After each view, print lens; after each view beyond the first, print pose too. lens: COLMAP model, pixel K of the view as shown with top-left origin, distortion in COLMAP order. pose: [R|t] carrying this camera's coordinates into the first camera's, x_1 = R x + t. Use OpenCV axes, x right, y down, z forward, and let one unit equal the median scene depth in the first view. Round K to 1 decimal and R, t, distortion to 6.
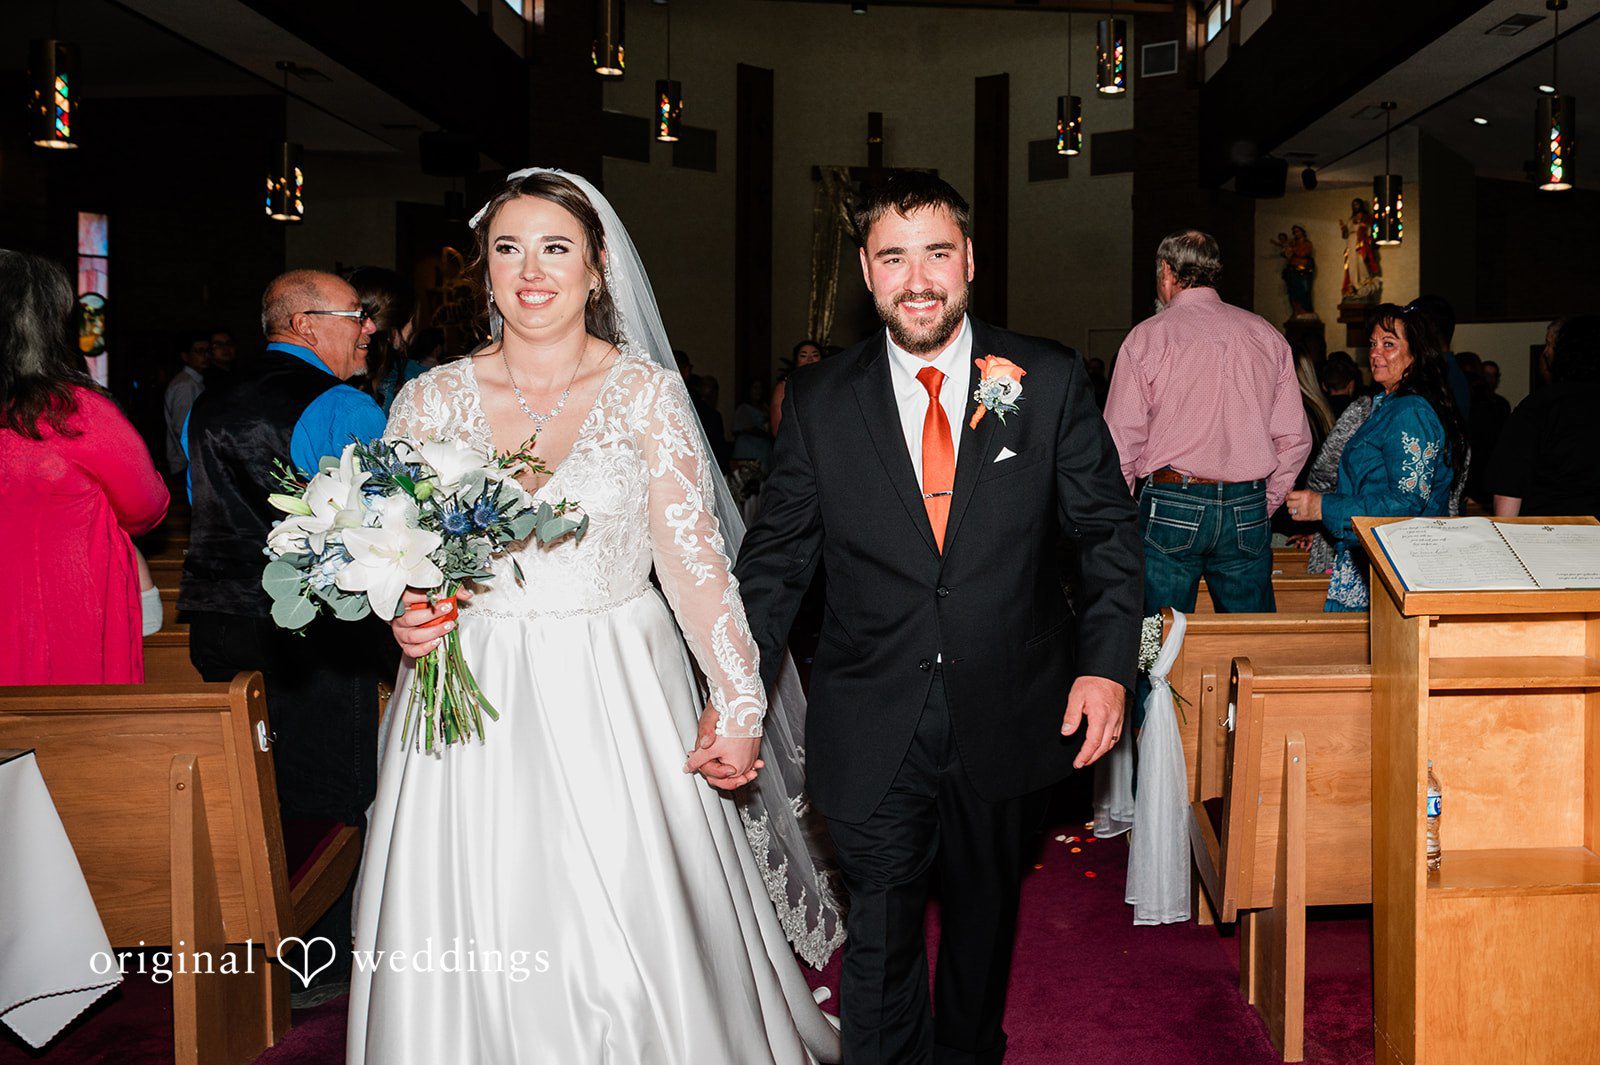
lens RADIAL K [[2751.2, 0, 800.0], [0, 2751.2, 532.5], [0, 0, 1]] dist [0.267380, 0.117910]
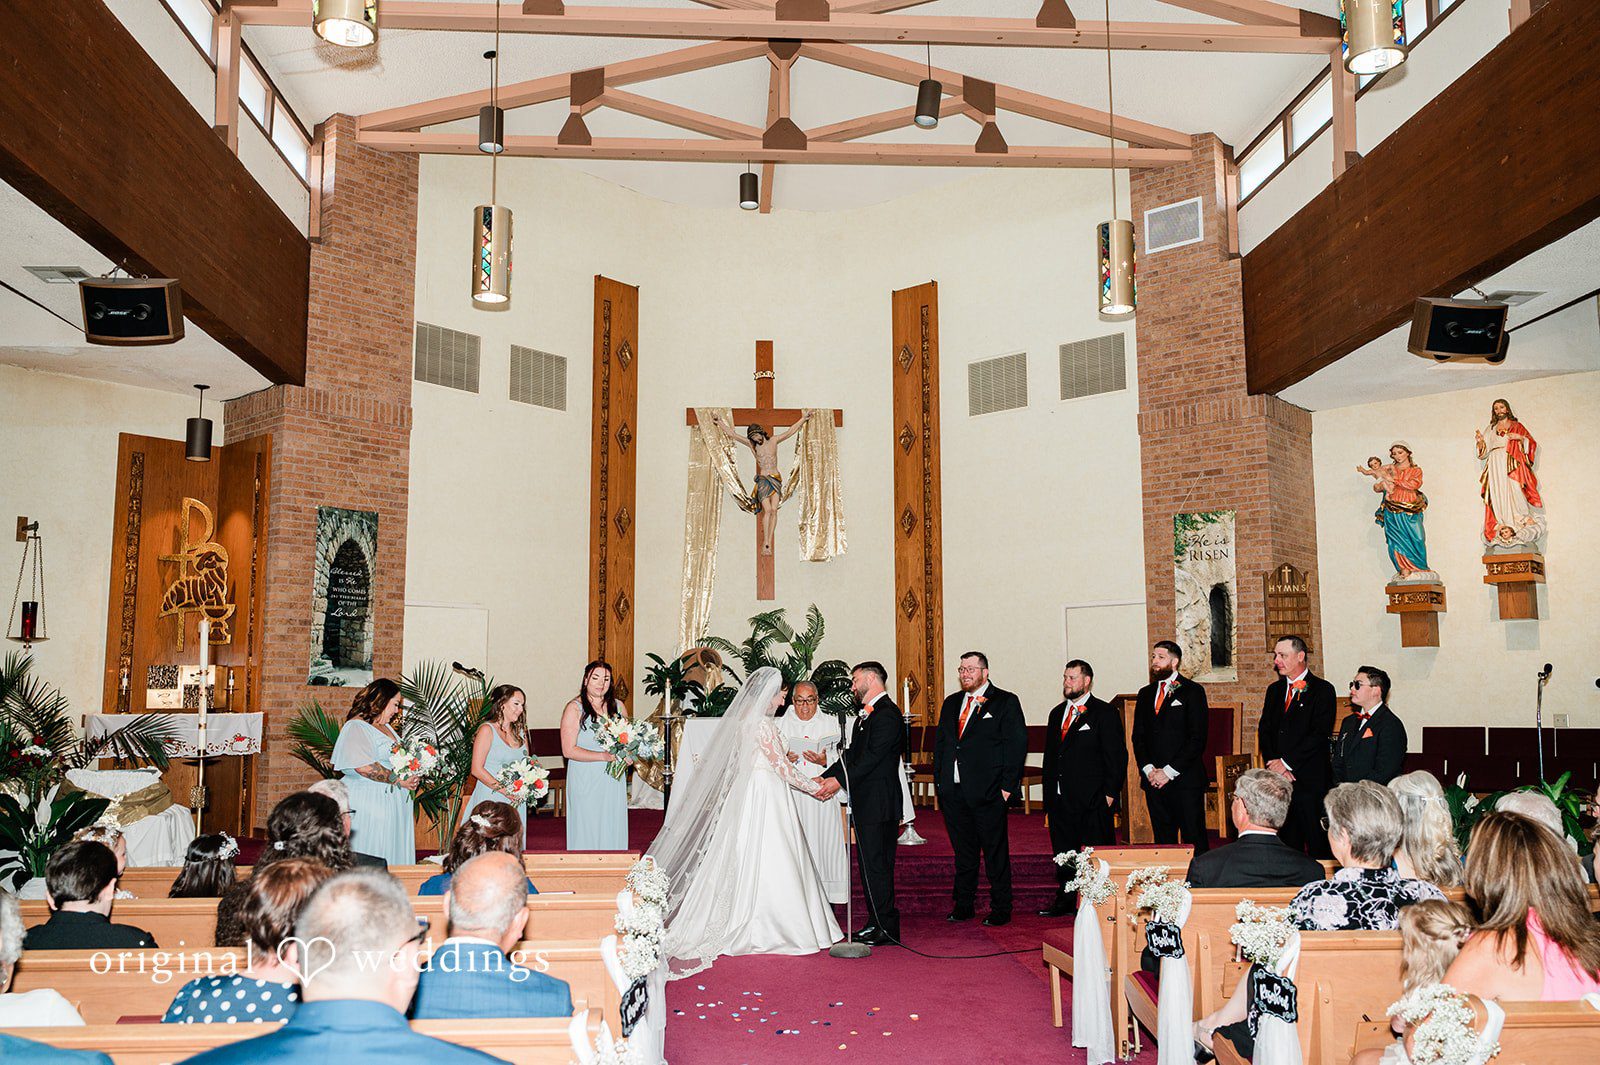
lens RADIAL K [[1314.8, 0, 776.9], [0, 1314.8, 526.9], [0, 0, 1]] dist [0.042047, -0.001474]
pose [[0.996040, 0.005224, 0.088757, -0.003340], [0.011312, 0.982714, -0.184785, -0.031180], [-0.088188, 0.185057, 0.978763, 0.690429]]
